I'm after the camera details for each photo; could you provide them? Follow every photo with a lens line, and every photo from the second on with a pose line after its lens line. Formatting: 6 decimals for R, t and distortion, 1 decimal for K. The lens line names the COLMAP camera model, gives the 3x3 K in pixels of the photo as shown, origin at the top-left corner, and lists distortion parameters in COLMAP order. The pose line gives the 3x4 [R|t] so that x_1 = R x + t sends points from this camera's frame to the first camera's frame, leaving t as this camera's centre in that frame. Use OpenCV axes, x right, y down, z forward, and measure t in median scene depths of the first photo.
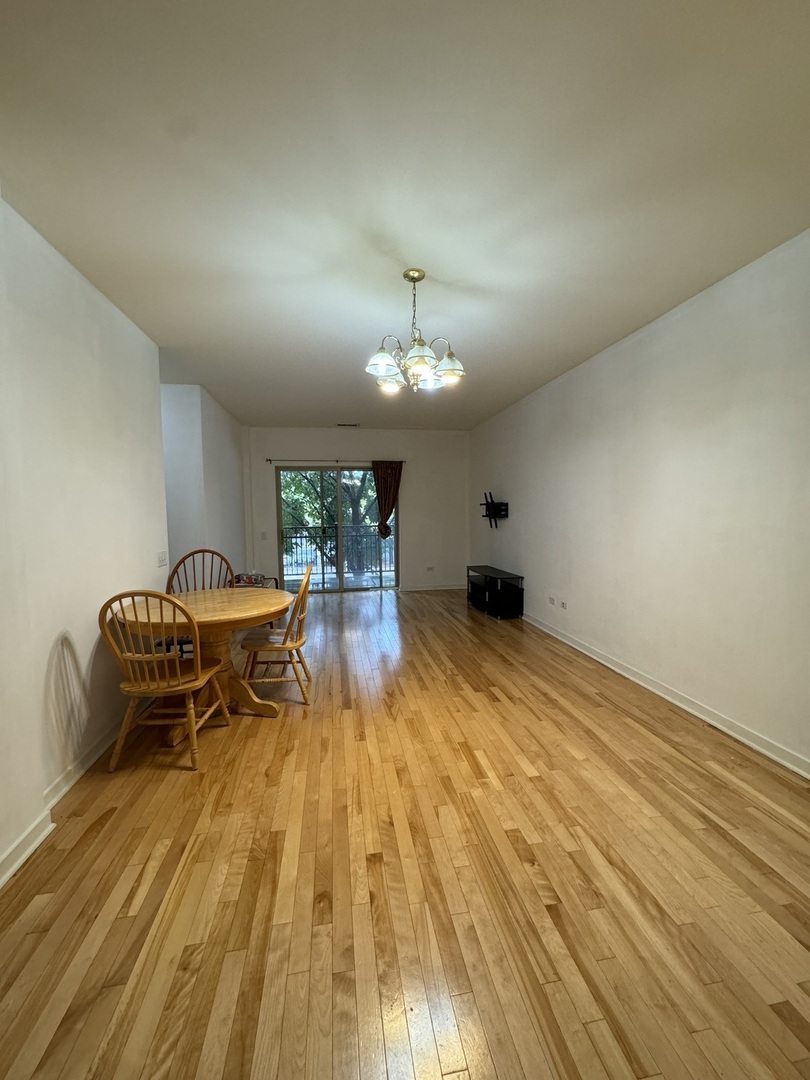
lens RADIAL K [[427.1, 0, 402.9], [0, 427.1, 539.6], [0, 0, 1]] dist [-0.012037, 0.000132]
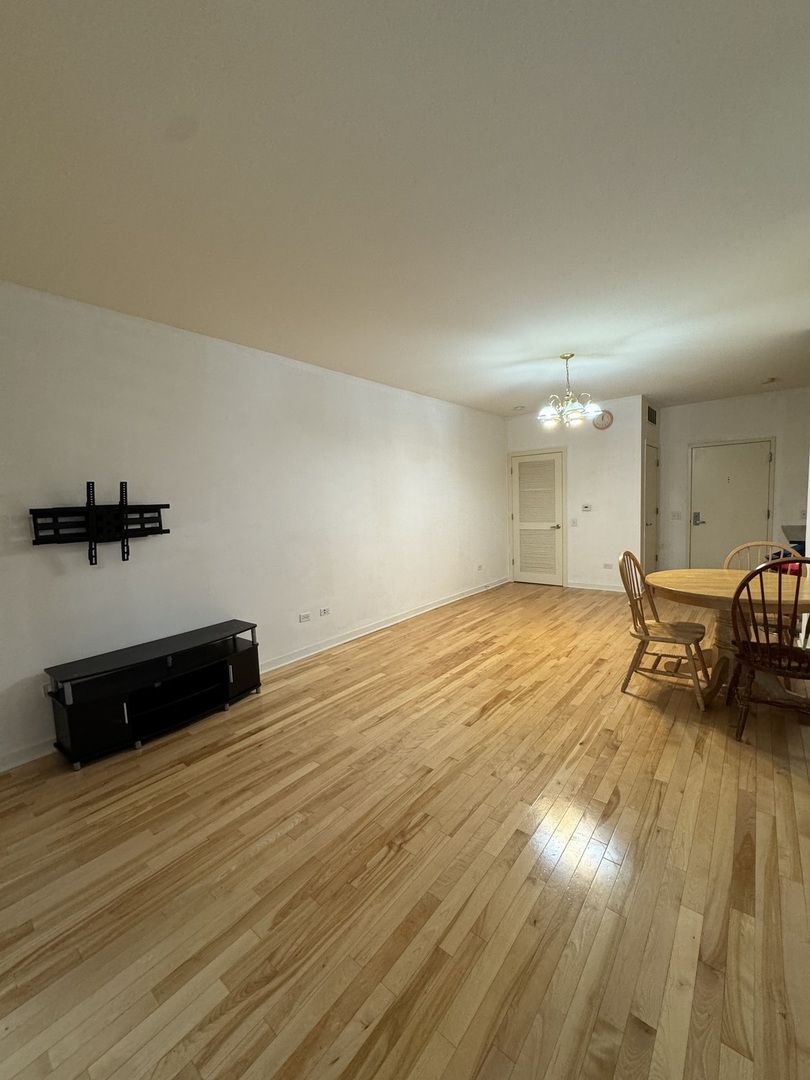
lens RADIAL K [[427.1, 0, 402.8], [0, 427.1, 543.7], [0, 0, 1]] dist [-0.012037, 0.000132]
pose [[-0.660218, -0.031365, 0.750419, -0.459904], [0.097571, 0.987079, 0.127099, -0.102590], [-0.744710, 0.157132, -0.648627, 1.511921]]
